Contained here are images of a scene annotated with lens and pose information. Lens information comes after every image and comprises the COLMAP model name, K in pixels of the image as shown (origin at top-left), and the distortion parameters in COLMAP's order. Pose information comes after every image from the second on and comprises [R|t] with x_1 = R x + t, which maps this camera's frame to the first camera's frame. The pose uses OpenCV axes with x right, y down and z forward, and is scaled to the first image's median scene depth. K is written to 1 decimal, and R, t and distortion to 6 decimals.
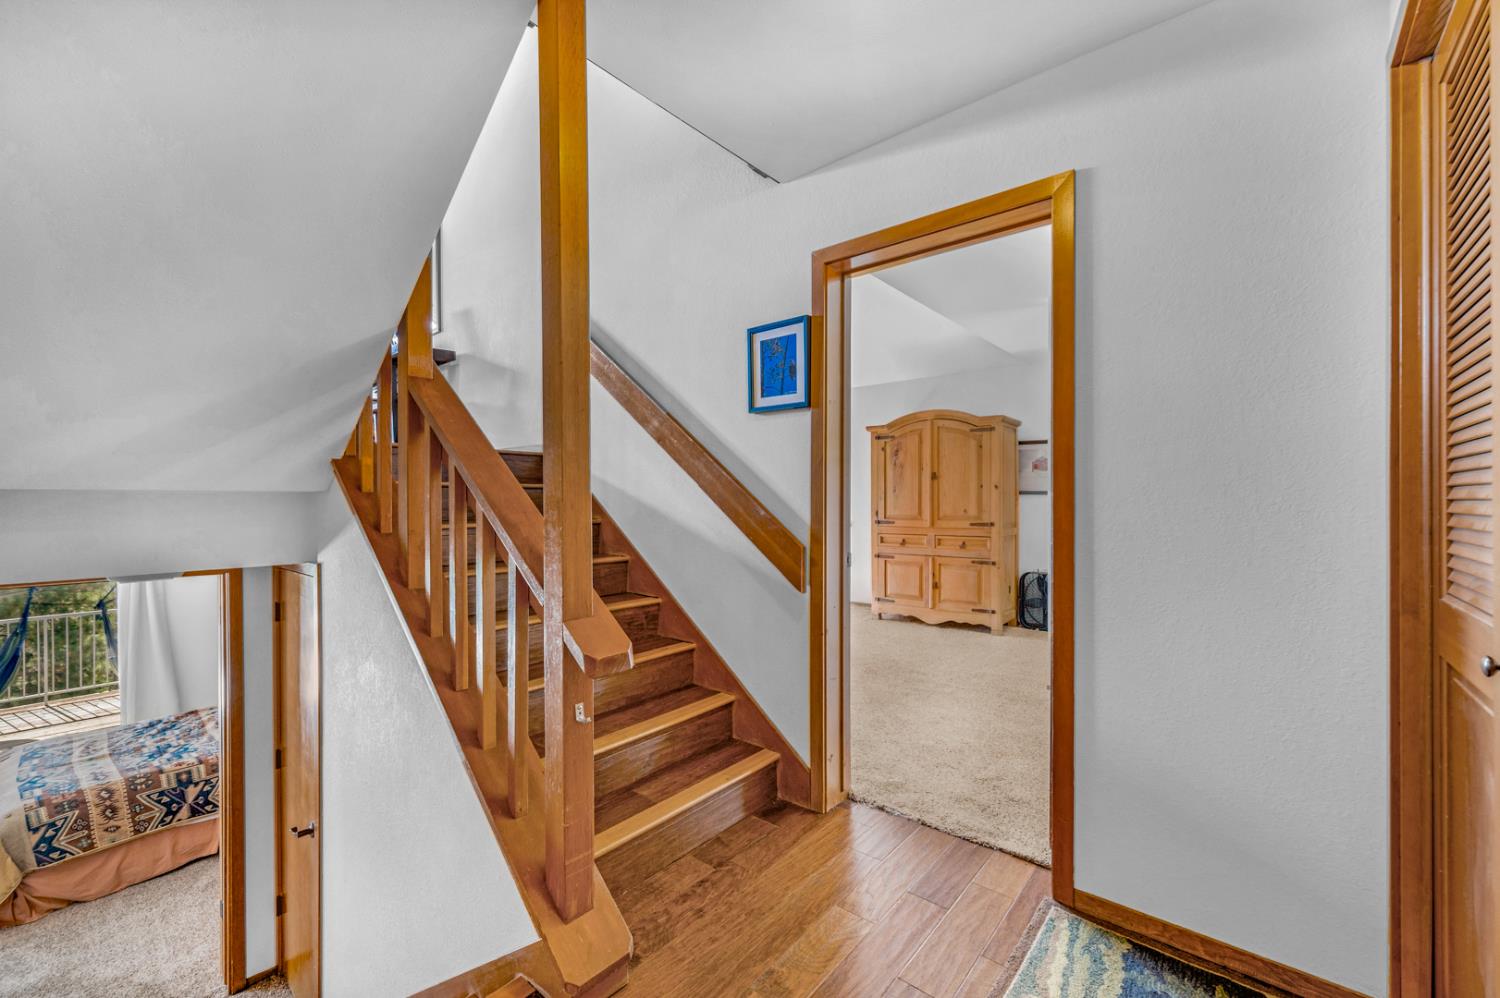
lens RADIAL K [[608.3, 0, 740.1], [0, 608.3, 501.9], [0, 0, 1]] dist [0.001116, -0.000499]
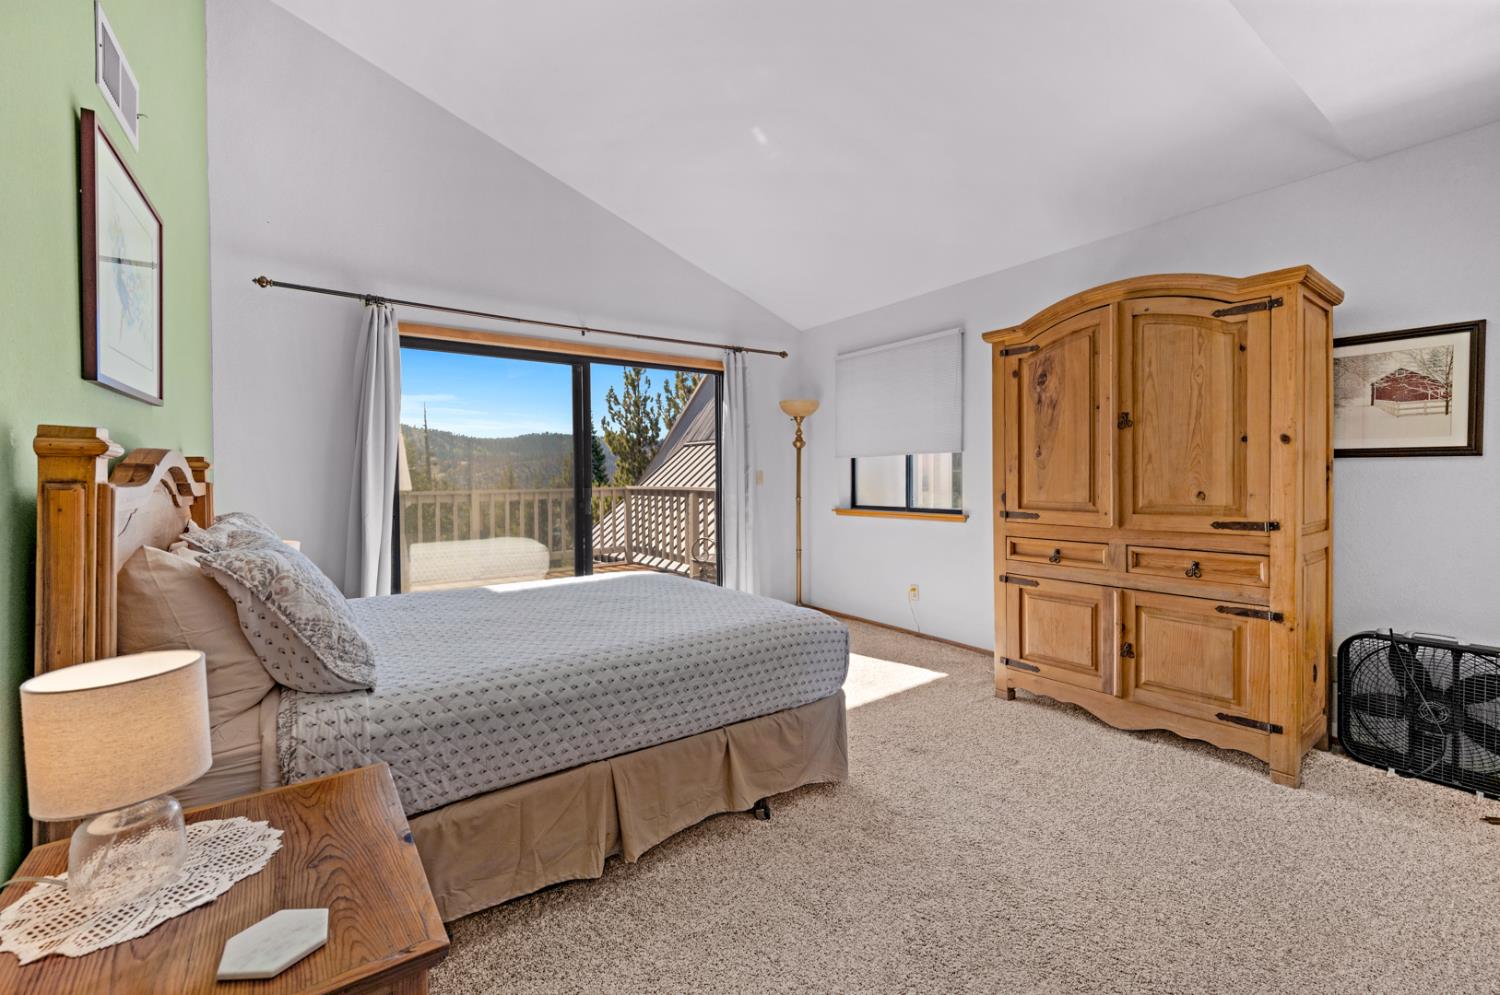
lens RADIAL K [[608.3, 0, 758.2], [0, 608.3, 486.1], [0, 0, 1]] dist [0.001116, -0.000499]
pose [[0.968718, -0.003779, -0.248135, 0.158378], [0.007736, 0.999858, 0.014977, -0.000594], [0.248043, -0.016428, 0.968610, 0.464493]]
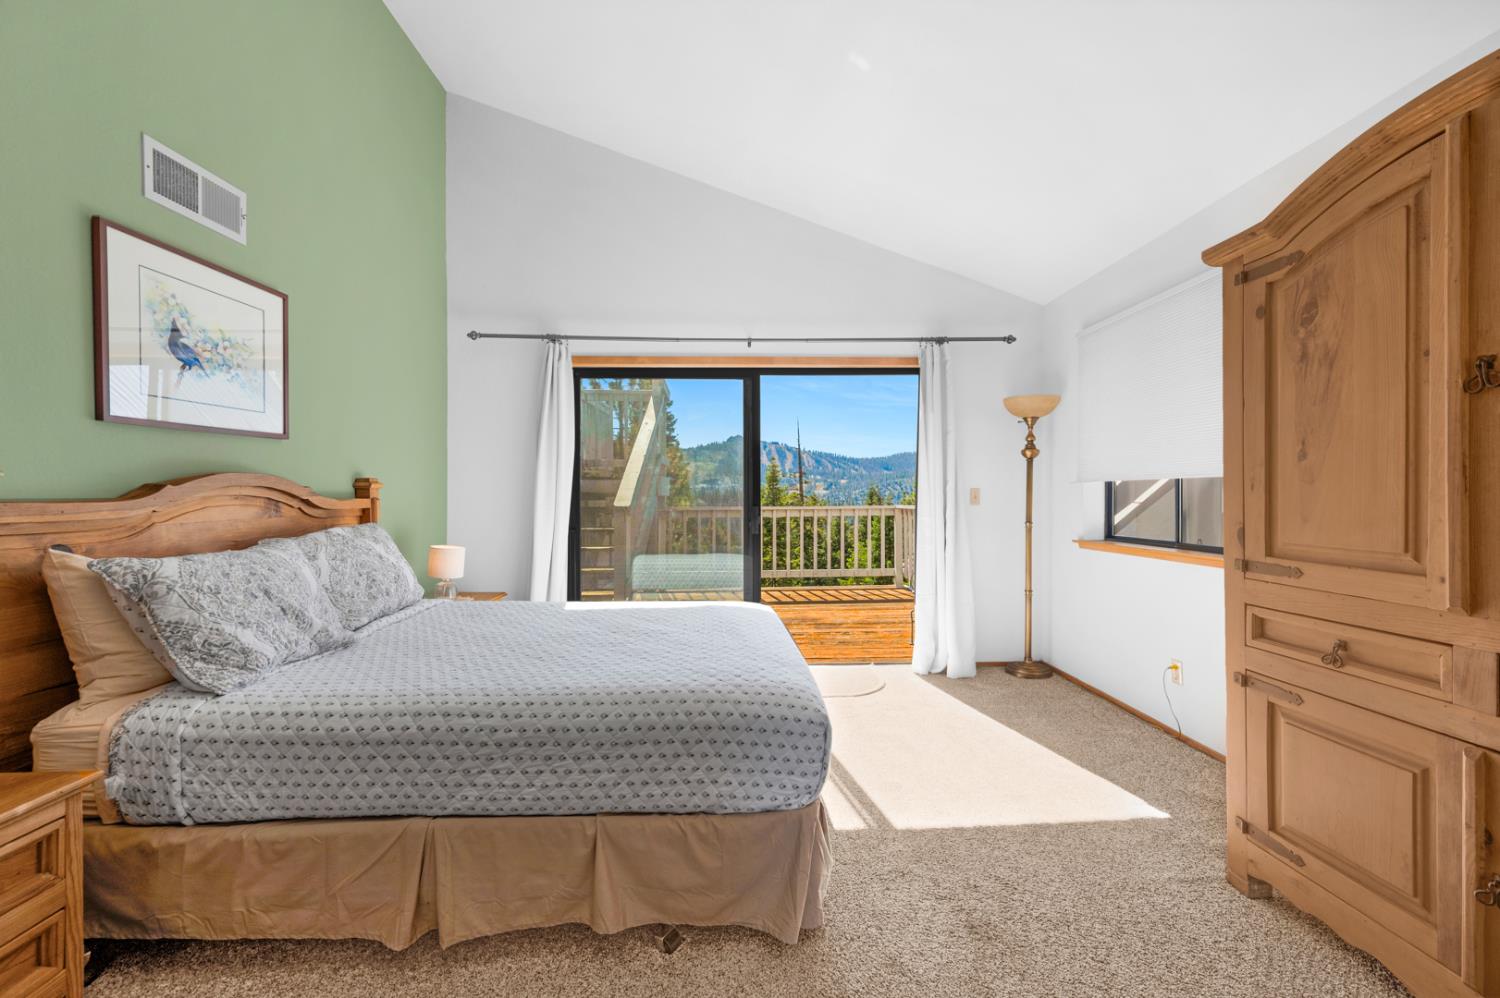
lens RADIAL K [[608.3, 0, 758.4], [0, 608.3, 499.4], [0, 0, 1]] dist [0.001116, -0.000499]
pose [[0.672891, 0.002464, -0.739738, 0.301443], [0.002851, 0.999978, 0.005924, -0.001018], [0.739736, -0.006095, 0.672869, 0.663124]]
